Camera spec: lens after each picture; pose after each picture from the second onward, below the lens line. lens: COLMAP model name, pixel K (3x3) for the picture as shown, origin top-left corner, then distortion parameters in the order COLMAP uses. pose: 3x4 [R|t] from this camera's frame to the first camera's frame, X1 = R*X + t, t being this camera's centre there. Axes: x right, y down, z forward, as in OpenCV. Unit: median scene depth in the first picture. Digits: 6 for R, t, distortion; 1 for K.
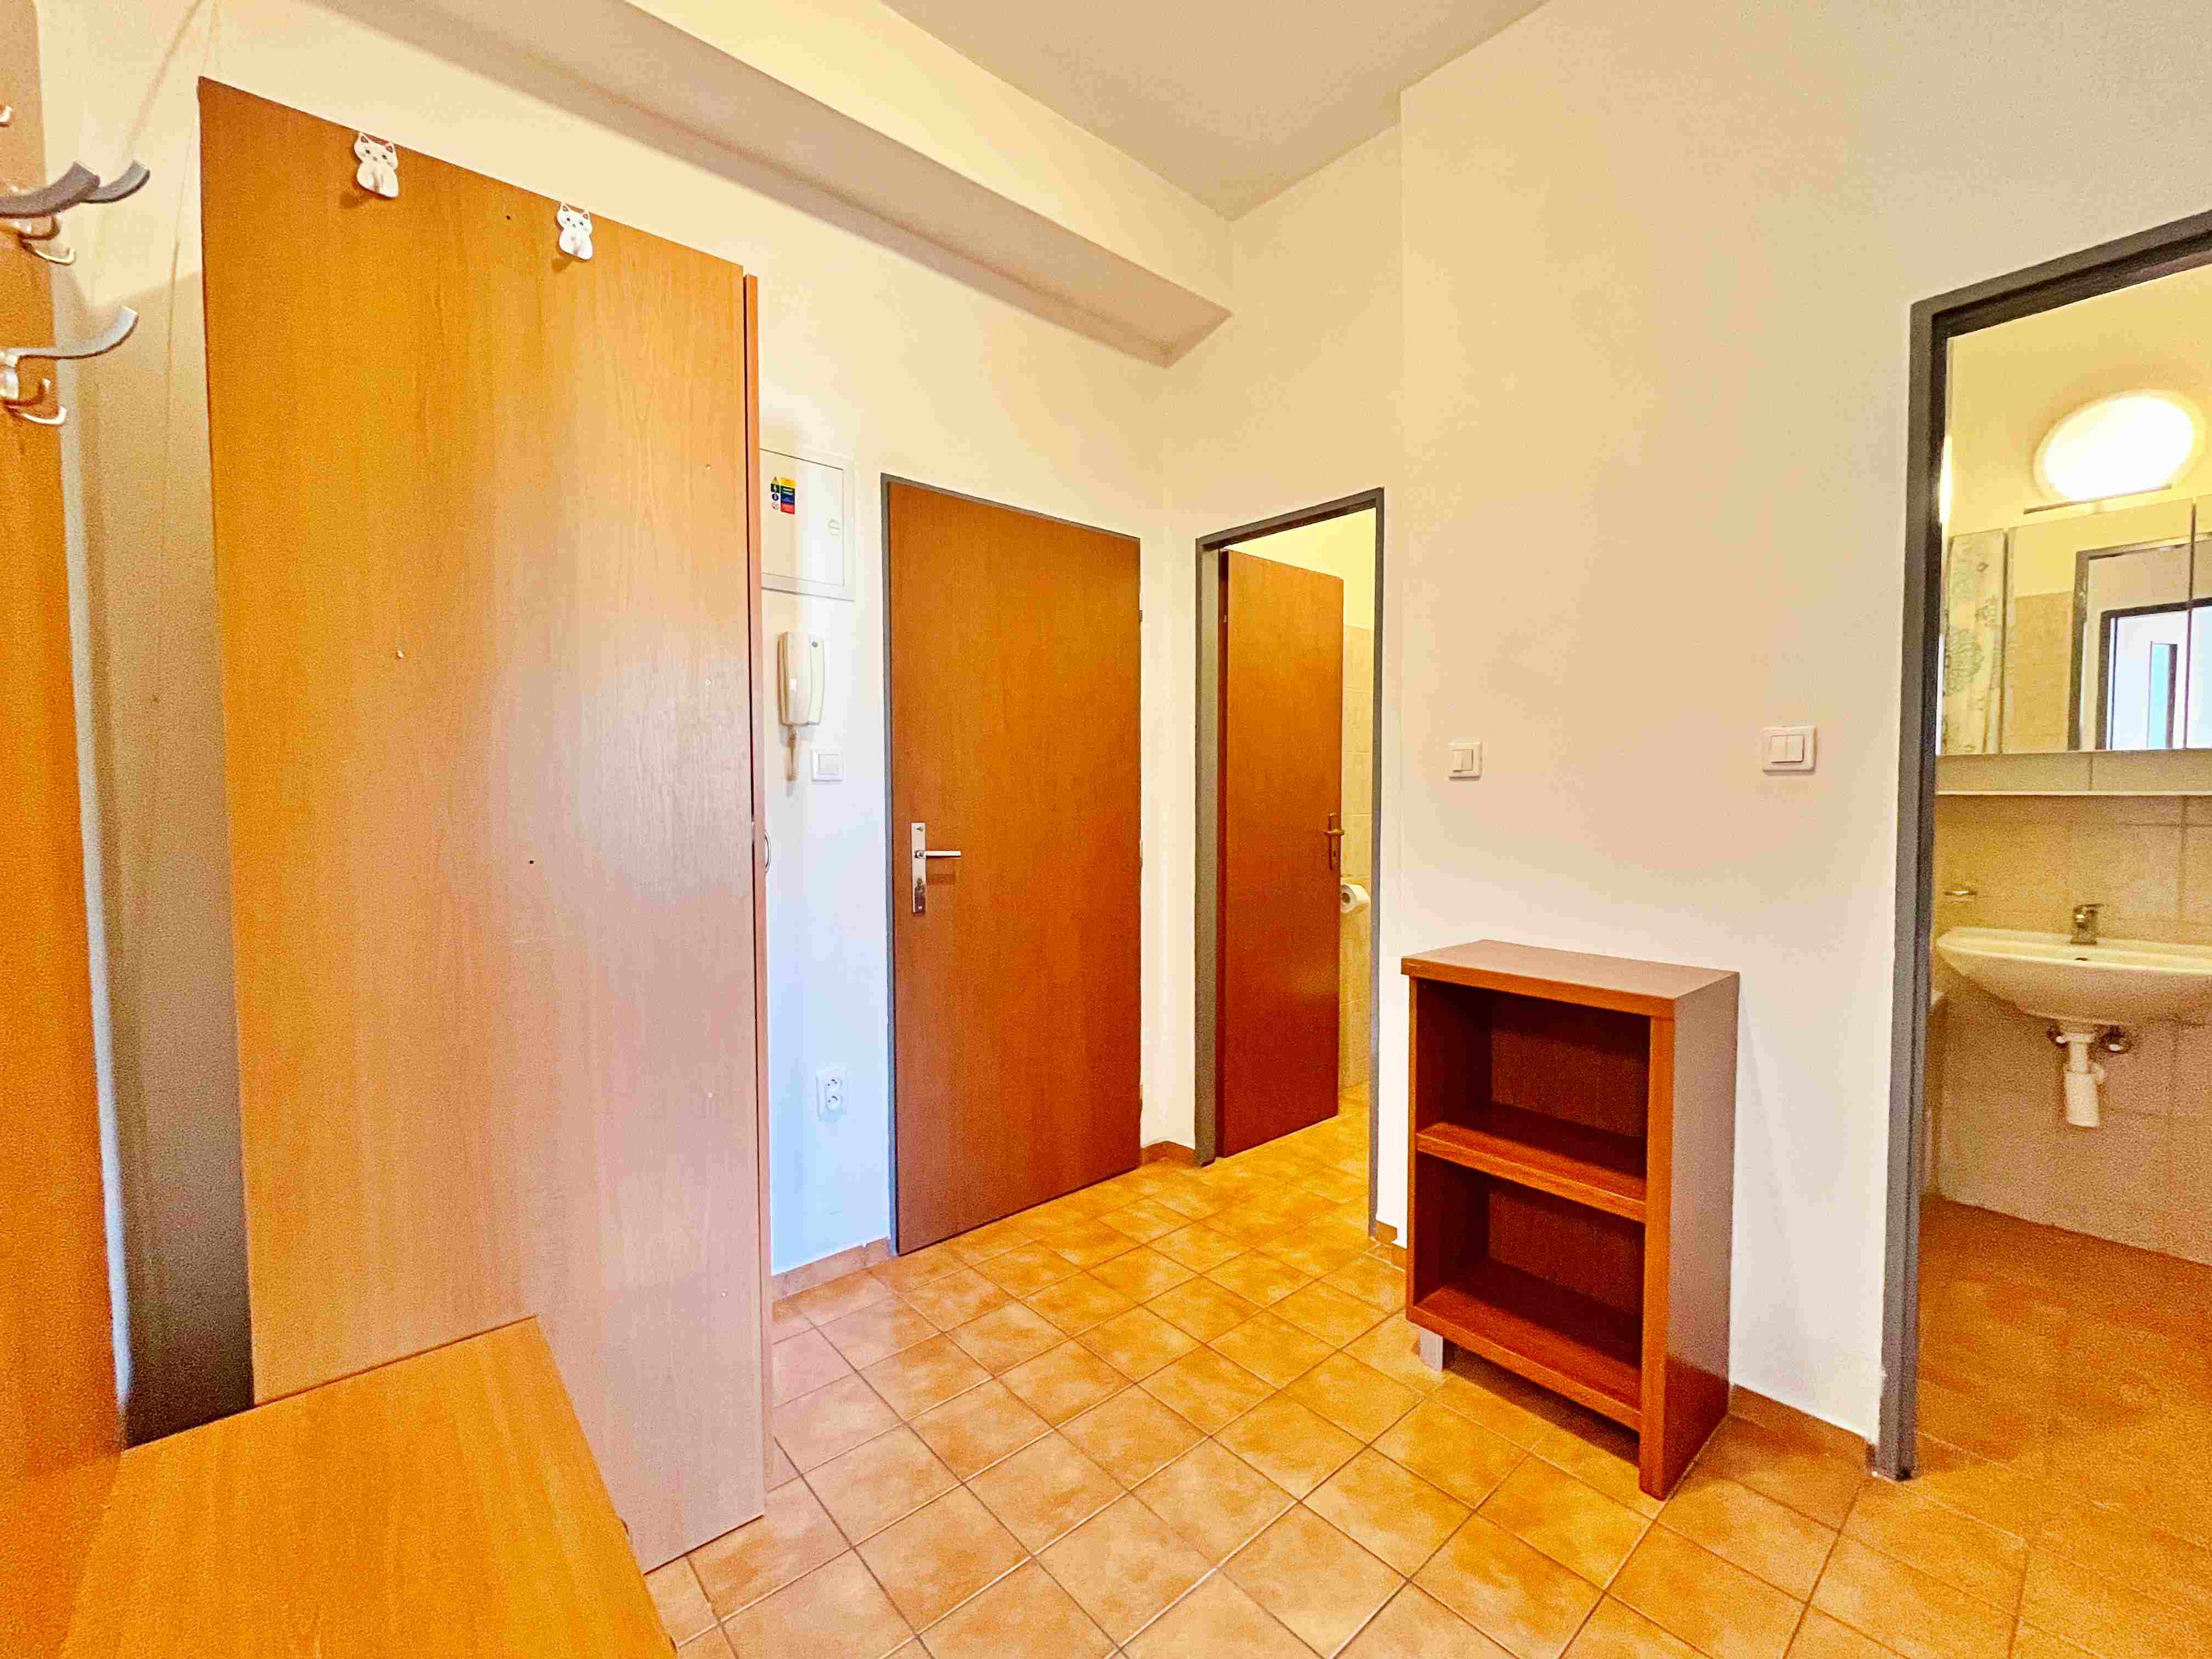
lens RADIAL K [[905.0, 0, 1099.7], [0, 905.0, 828.1], [0, 0, 1]] dist [-0.000804, -0.000684]
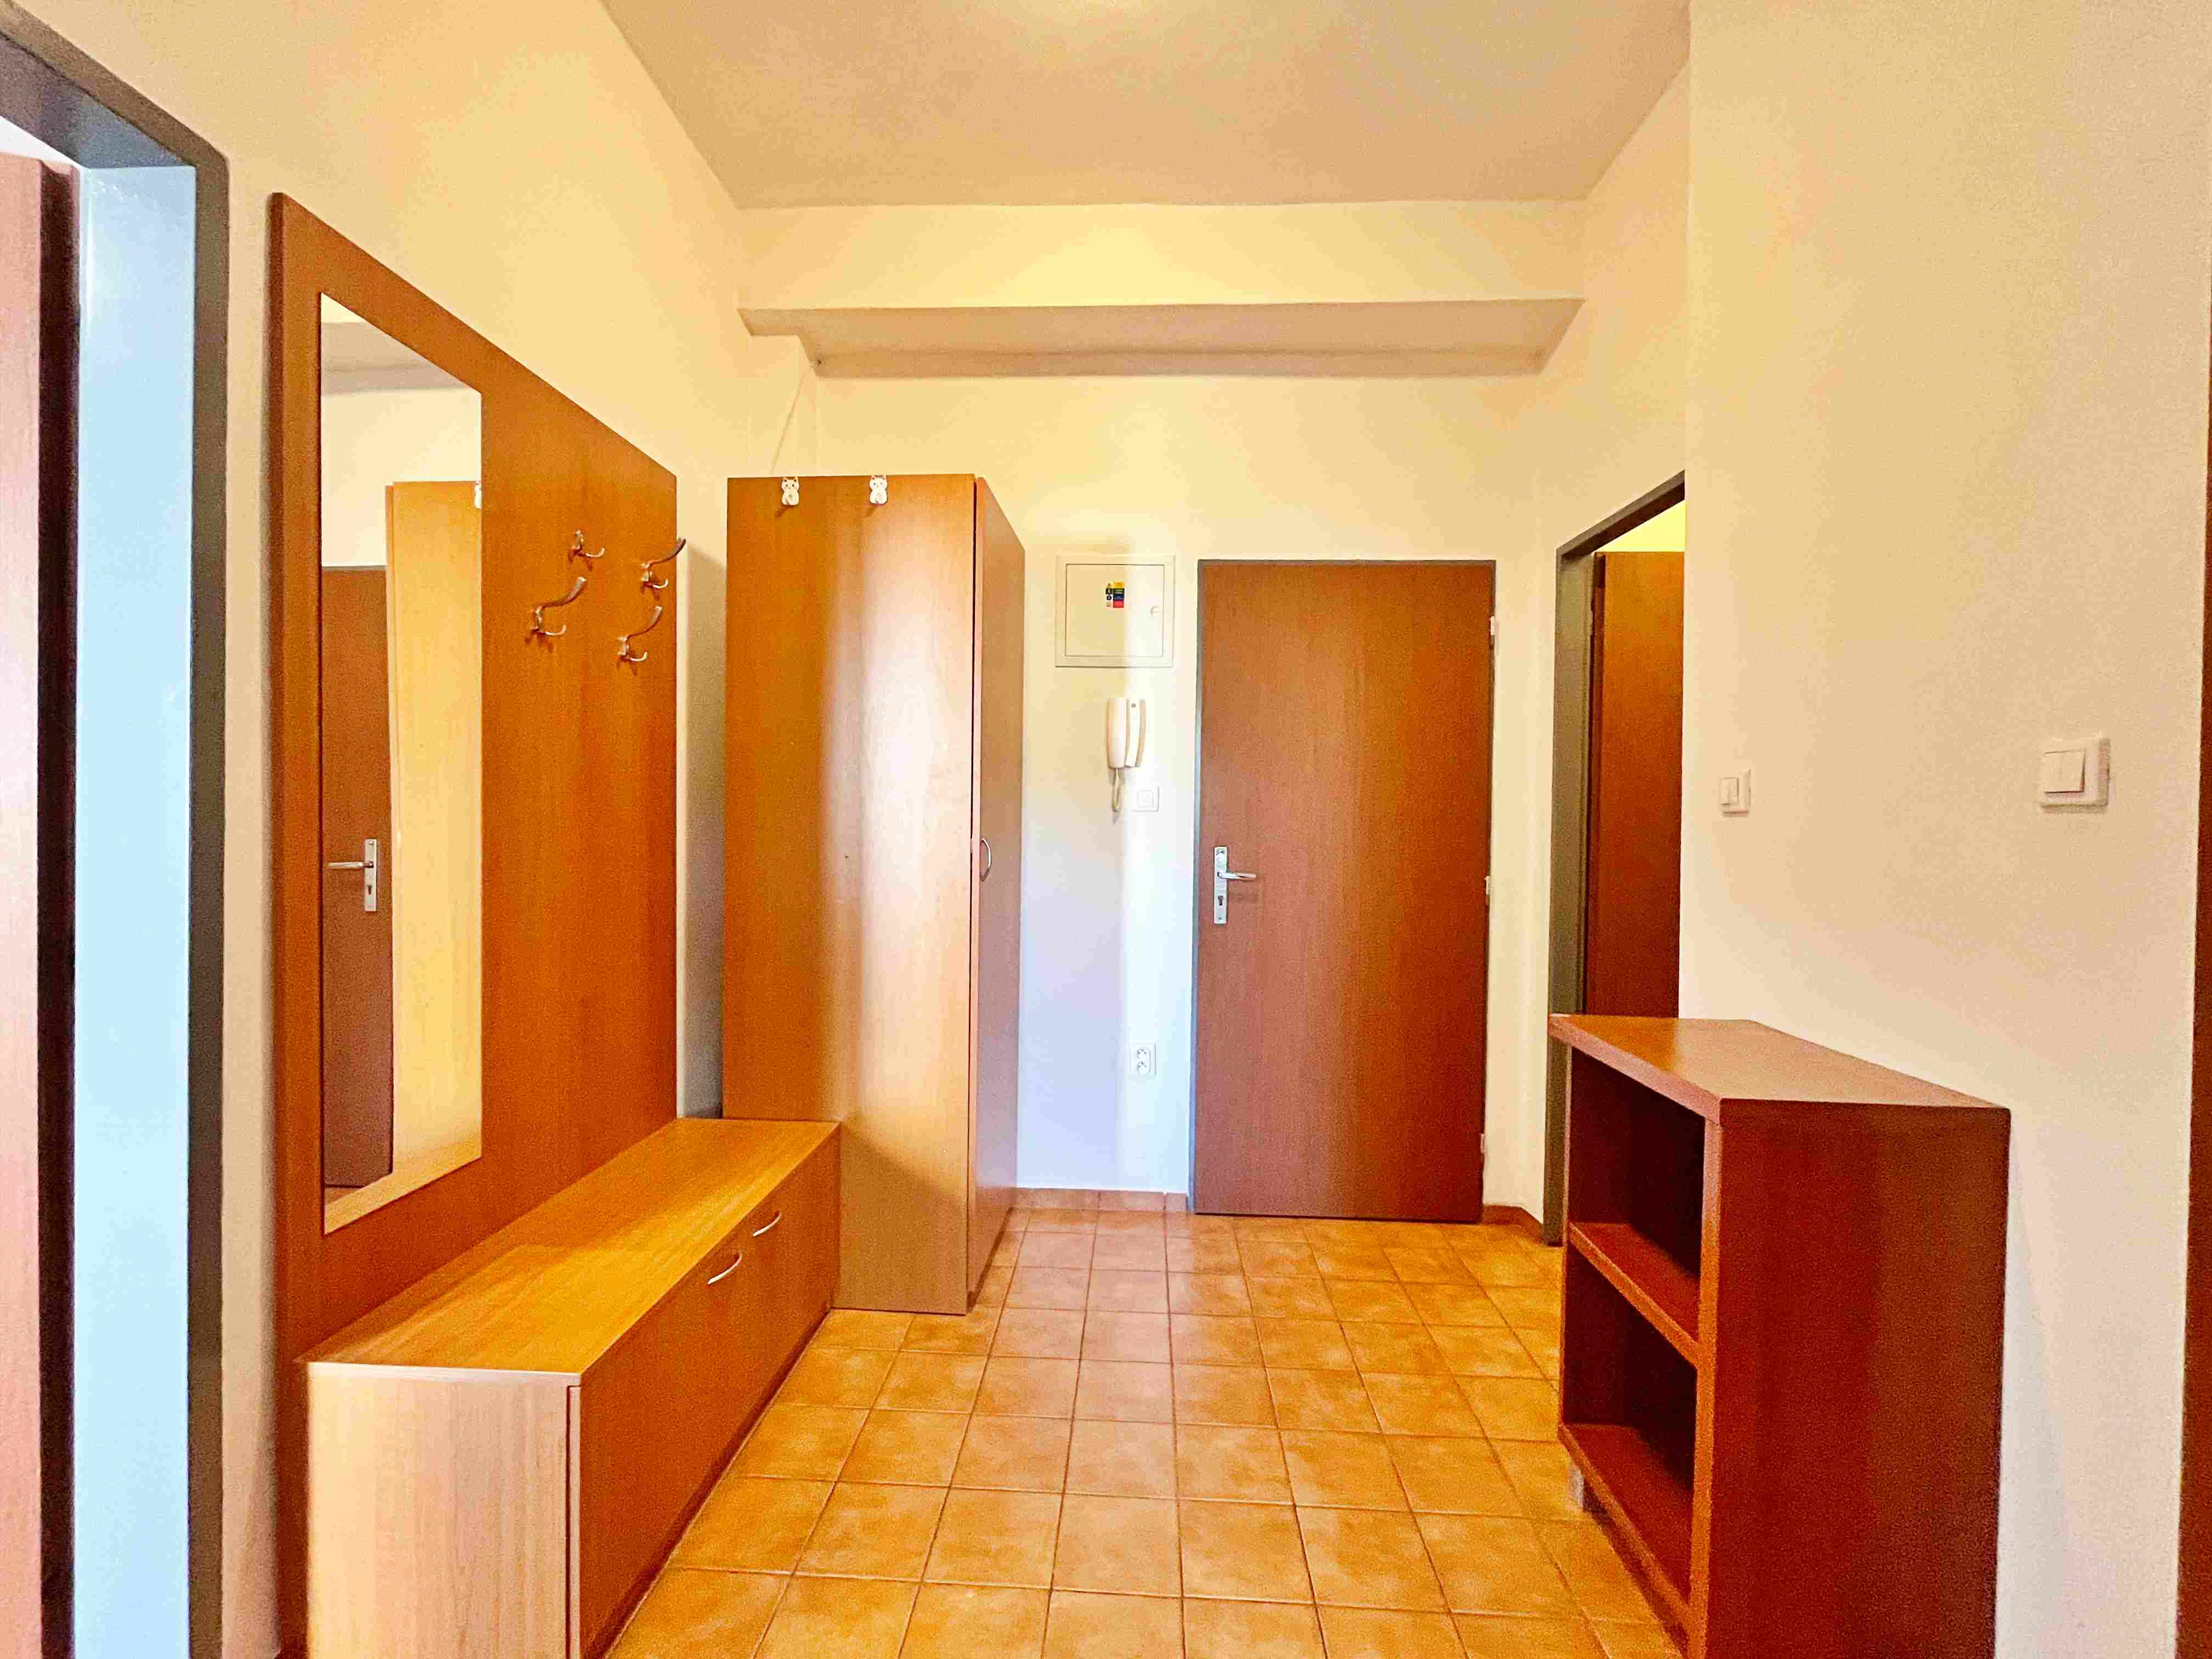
lens RADIAL K [[902.2, 0, 1102.3], [0, 902.2, 830.3], [0, 0, 1]] dist [-0.000529, 0.000001]
pose [[0.727276, 0.021317, -0.686014, 0.498765], [-0.043237, 0.998955, -0.014796, -0.004656], [0.684982, 0.040422, 0.727438, 0.040626]]
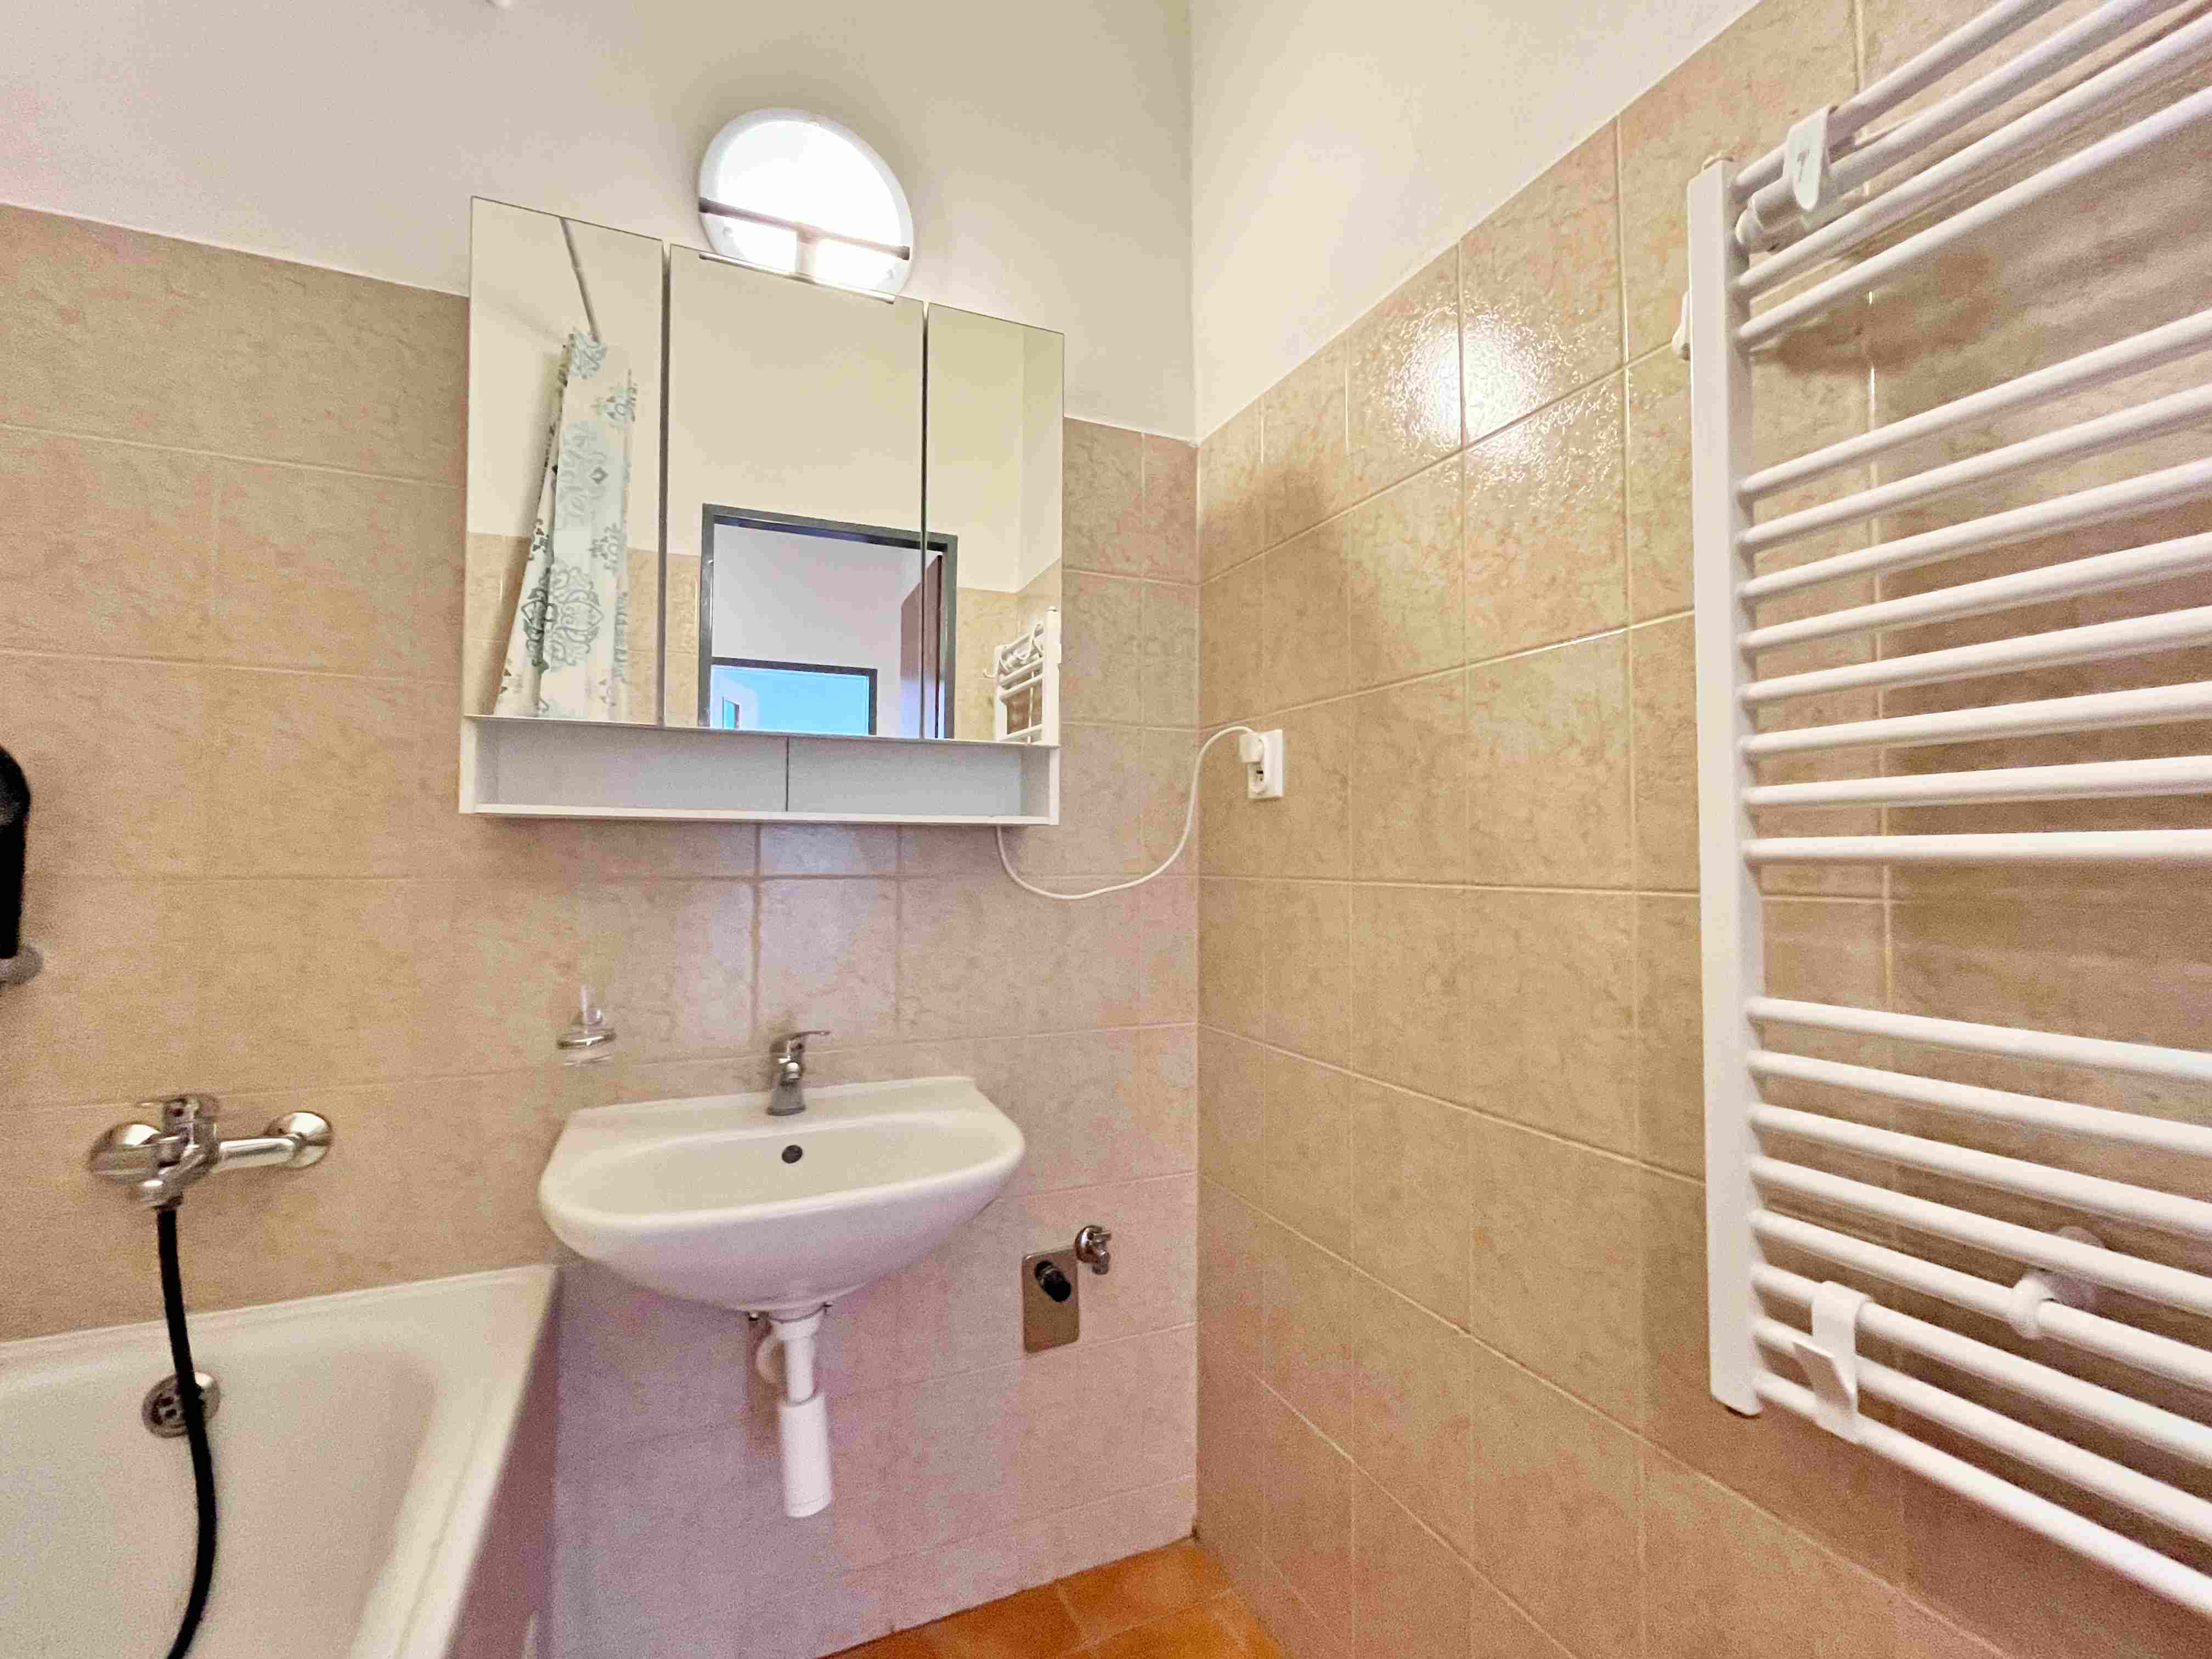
lens RADIAL K [[933.7, 0, 1098.9], [0, 933.7, 829.0], [0, 0, 1]] dist [-0.001327, -0.000928]
pose [[0.278520, 0.035600, 0.959771, 0.636962], [0.036146, 0.998216, -0.047515, -0.001197], [-0.959750, 0.047926, 0.276736, 0.690296]]
